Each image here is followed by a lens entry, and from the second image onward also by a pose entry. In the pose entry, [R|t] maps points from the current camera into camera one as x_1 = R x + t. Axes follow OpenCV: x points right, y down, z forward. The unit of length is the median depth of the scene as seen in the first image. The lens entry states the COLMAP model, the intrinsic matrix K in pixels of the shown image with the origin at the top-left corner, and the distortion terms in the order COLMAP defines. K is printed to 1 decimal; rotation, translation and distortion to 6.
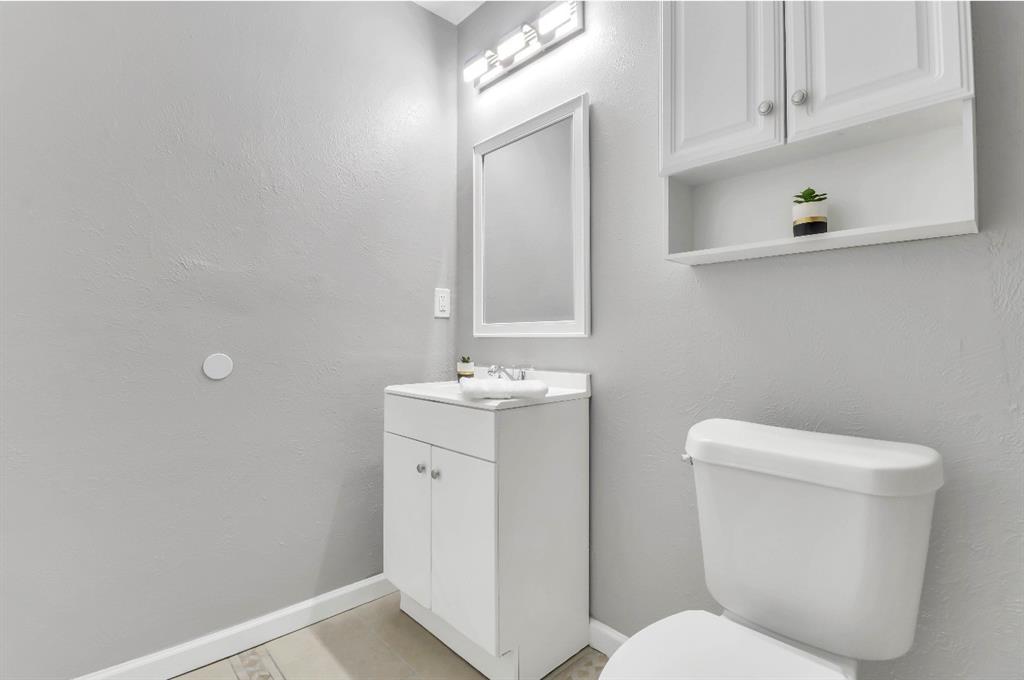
lens RADIAL K [[473.5, 0, 511.9], [0, 473.5, 336.1], [0, 0, 1]] dist [-0.003692, -0.010435]
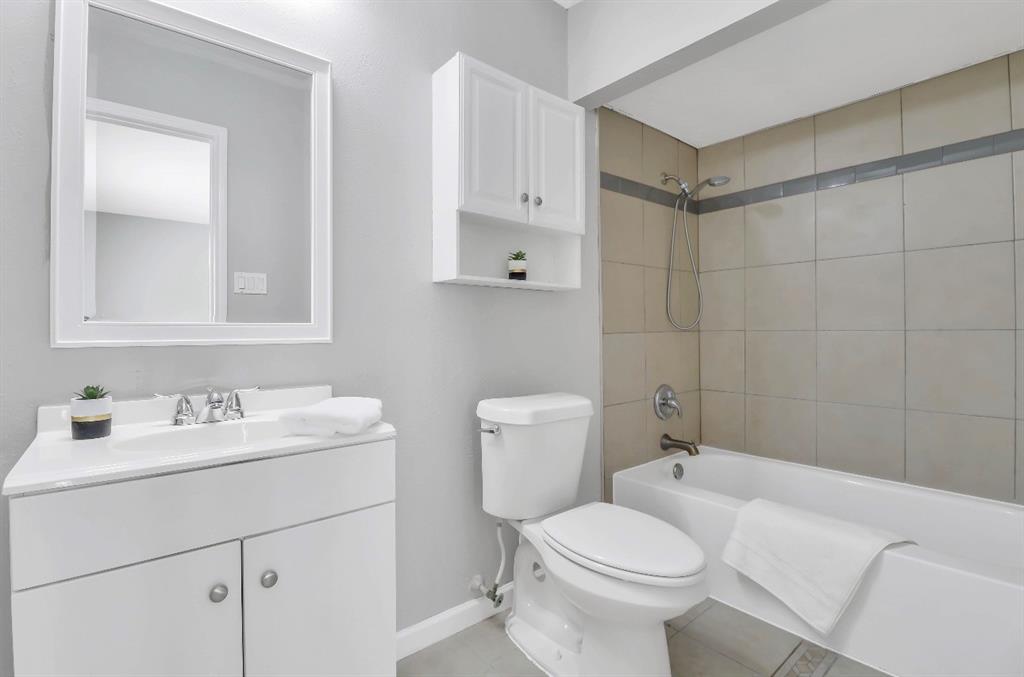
lens RADIAL K [[473.5, 0, 511.9], [0, 473.5, 334.6], [0, 0, 1]] dist [-0.003692, -0.010435]
pose [[0.042688, 0.003438, 0.999083, -0.691623], [0.002842, 0.999990, -0.003563, -0.009052], [-0.999084, 0.002992, 0.042677, 0.635569]]
